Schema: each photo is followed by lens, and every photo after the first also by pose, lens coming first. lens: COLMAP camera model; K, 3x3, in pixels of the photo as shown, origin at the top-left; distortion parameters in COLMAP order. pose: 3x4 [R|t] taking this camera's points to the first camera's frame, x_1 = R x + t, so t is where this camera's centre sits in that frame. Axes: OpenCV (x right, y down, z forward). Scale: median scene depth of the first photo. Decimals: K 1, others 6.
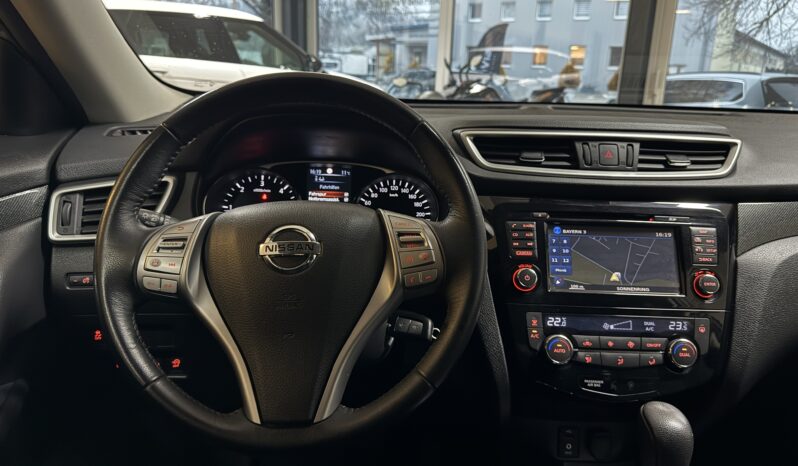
lens RADIAL K [[572.1, 0, 399.0], [0, 572.1, 233.0], [0, 0, 1]] dist [0.006995, -0.004506]
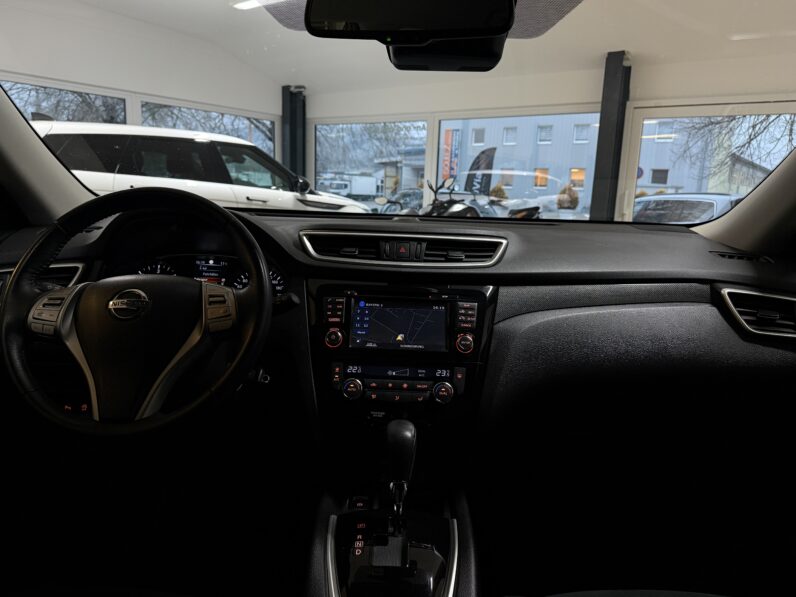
lens RADIAL K [[556.7, 0, 398.0], [0, 556.7, 298.5], [0, 0, 1]] dist [0.074020, -0.076483]
pose [[0.999795, 0.008225, -0.018518, 0.372147], [-0.009805, 0.996170, -0.086887, 0.093355], [0.017732, 0.087051, 0.996046, -0.312401]]
